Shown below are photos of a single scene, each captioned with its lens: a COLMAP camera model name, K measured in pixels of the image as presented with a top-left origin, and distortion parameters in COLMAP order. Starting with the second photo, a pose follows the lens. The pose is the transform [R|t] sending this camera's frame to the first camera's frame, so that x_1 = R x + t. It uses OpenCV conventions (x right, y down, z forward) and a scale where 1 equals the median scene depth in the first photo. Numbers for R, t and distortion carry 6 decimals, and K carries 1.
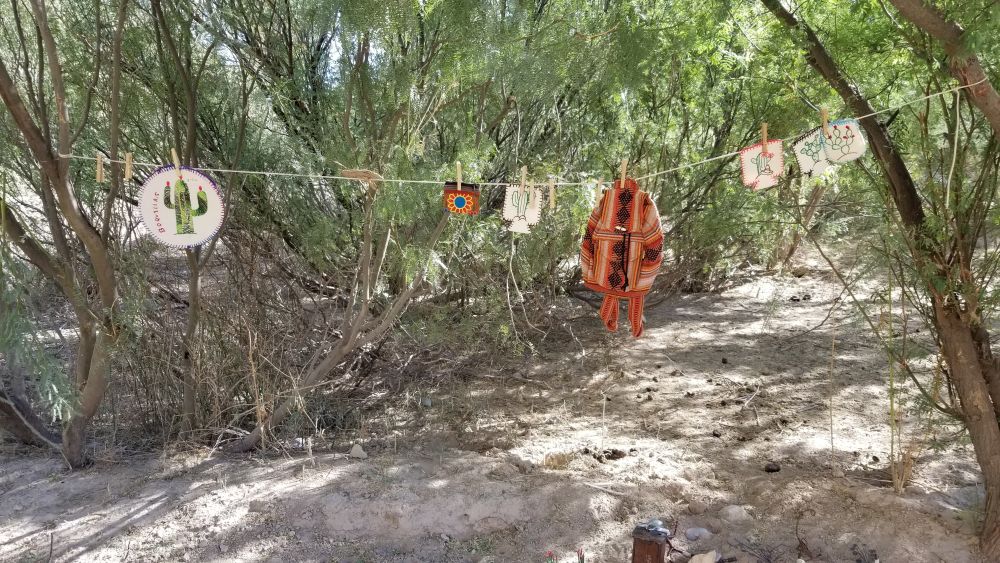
lens RADIAL K [[780.5, 0, 481.0], [0, 780.5, 279.6], [0, 0, 1]] dist [0.094651, -0.162448]
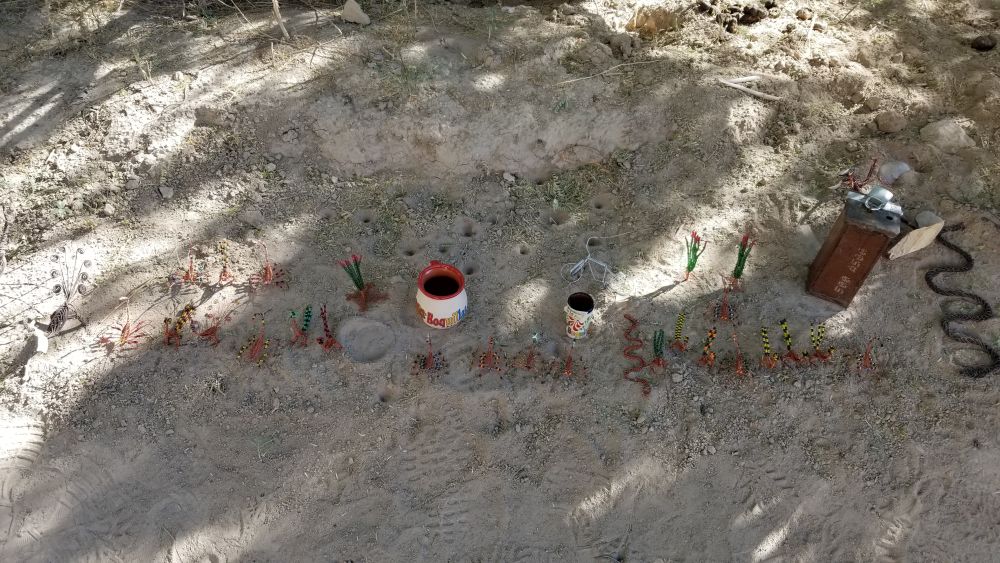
lens RADIAL K [[780.5, 0, 481.0], [0, 780.5, 279.6], [0, 0, 1]] dist [0.094651, -0.162448]
pose [[0.999417, 0.001261, 0.034125, -0.086014], [-0.021916, 0.790027, 0.612681, -0.001595], [-0.026187, -0.613071, 0.789593, 0.413454]]
